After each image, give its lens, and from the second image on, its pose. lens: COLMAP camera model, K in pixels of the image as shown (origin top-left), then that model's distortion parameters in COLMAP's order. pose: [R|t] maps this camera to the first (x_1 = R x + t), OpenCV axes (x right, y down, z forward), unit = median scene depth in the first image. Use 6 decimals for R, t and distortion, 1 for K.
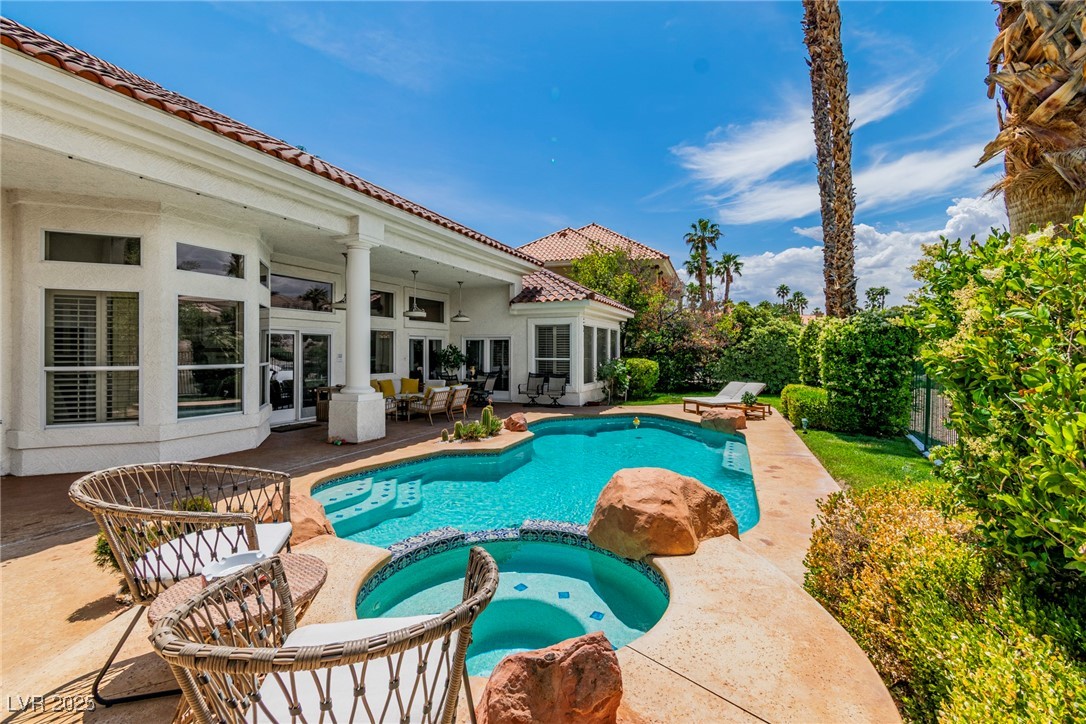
lens RADIAL K [[480.8, 0, 546.9], [0, 480.8, 353.9], [0, 0, 1]] dist [0.000421, -0.000614]
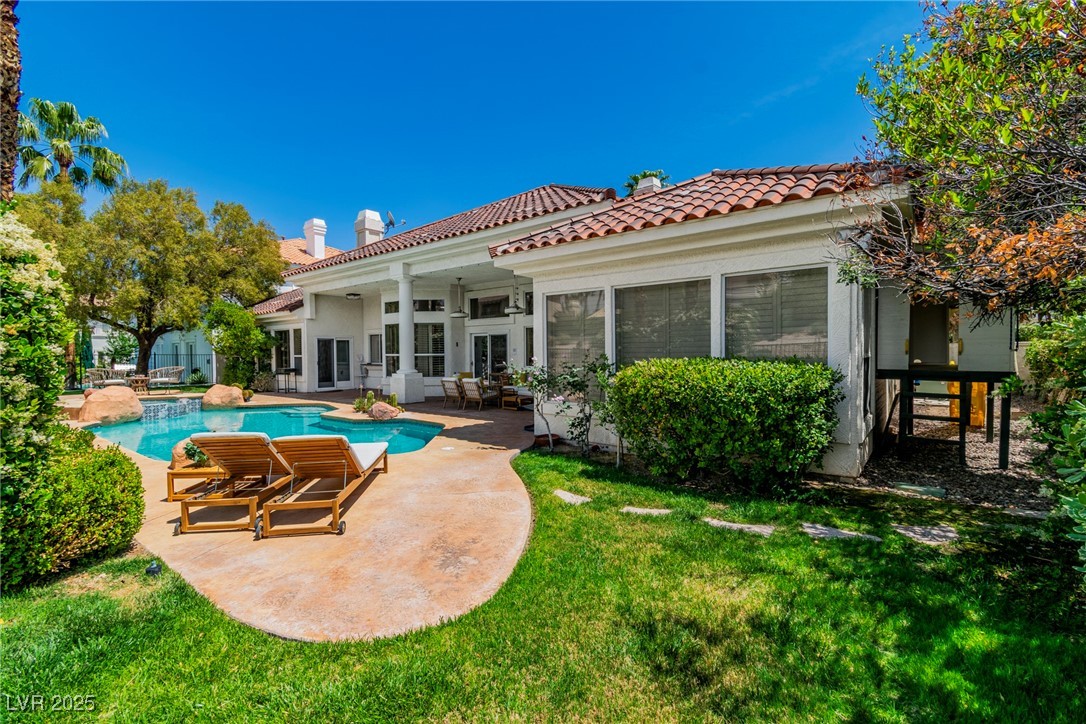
lens RADIAL K [[478.4, 0, 549.1], [0, 478.4, 357.9], [0, 0, 1]] dist [0.000120, -0.000452]
pose [[-0.290929, 0.019275, -0.956550, 0.658451], [-0.001302, 0.999788, 0.020542, -0.000783], [0.956744, 0.007221, -0.290843, 1.236881]]
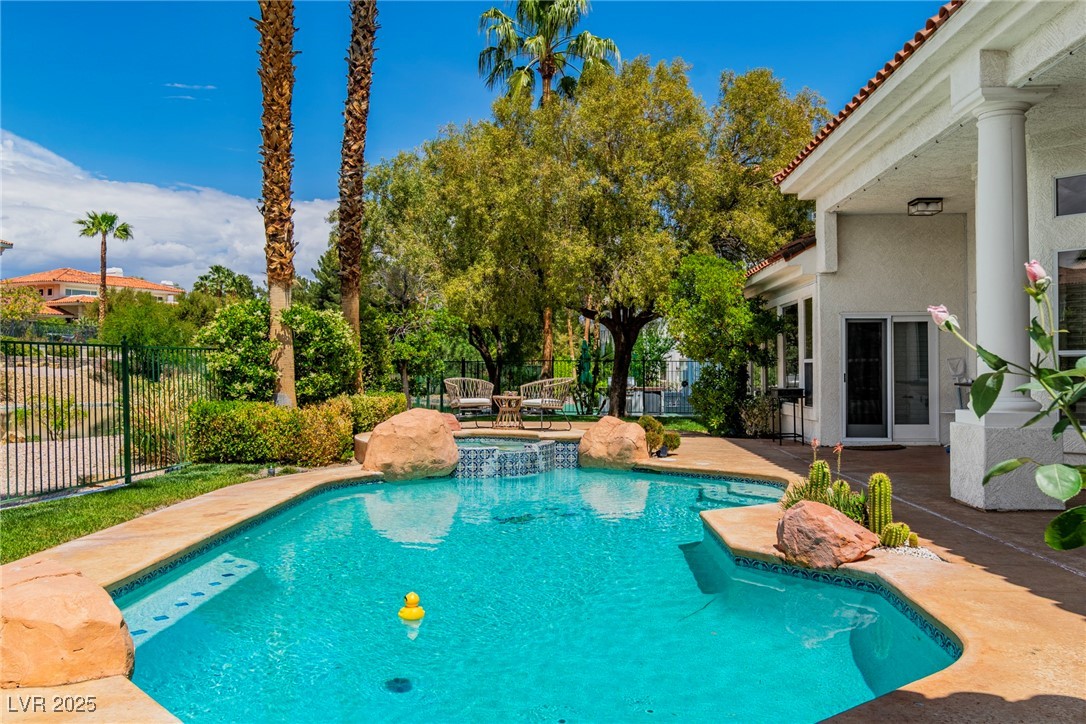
lens RADIAL K [[894.5, 0, 543.0], [0, 894.5, 362.0], [0, 0, 1]] dist [0.001889, -0.006996]
pose [[-0.947879, 0.002474, -0.318620, 0.232178], [0.001282, 0.999991, 0.003948, 0.019508], [0.318627, 0.003334, -0.947874, 1.106332]]
